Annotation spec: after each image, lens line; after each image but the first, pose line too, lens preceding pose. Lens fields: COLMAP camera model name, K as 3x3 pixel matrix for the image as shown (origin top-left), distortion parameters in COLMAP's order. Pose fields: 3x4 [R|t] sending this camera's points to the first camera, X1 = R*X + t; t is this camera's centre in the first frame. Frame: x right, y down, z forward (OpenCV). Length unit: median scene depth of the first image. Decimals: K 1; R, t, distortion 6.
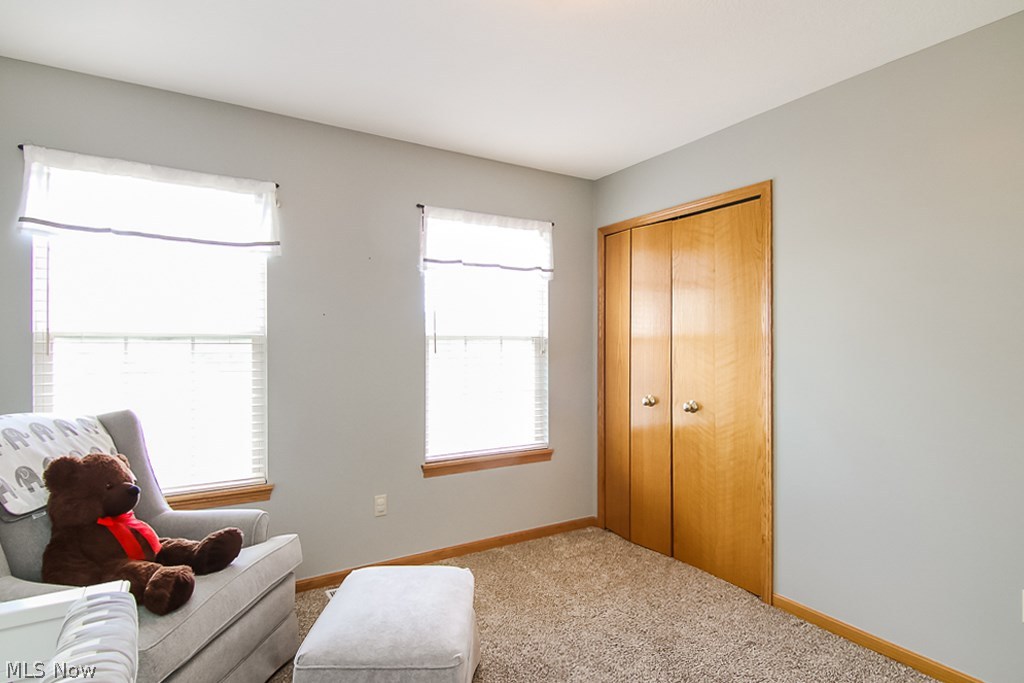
lens RADIAL K [[526.2, 0, 509.1], [0, 526.2, 340.8], [0, 0, 1]] dist [0.010339, -0.008655]
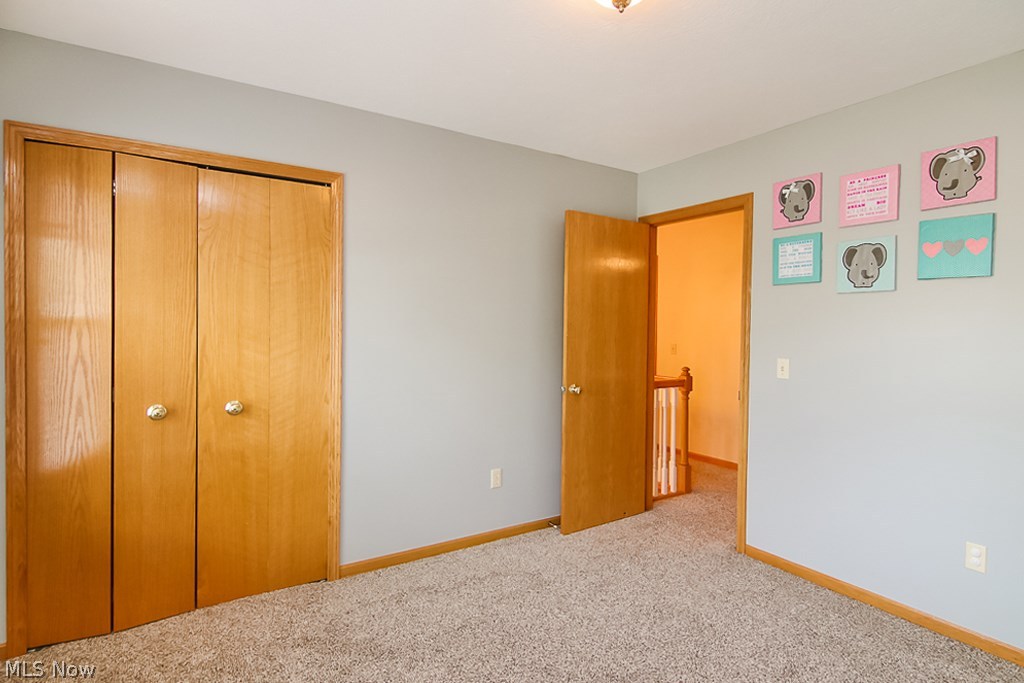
lens RADIAL K [[526.2, 0, 509.1], [0, 526.2, 340.8], [0, 0, 1]] dist [0.010339, -0.008655]
pose [[-0.014582, -0.024712, 0.999588, -0.447512], [-0.009978, 0.999648, 0.024568, -0.003579], [-0.999844, -0.009616, -0.014823, 0.550663]]
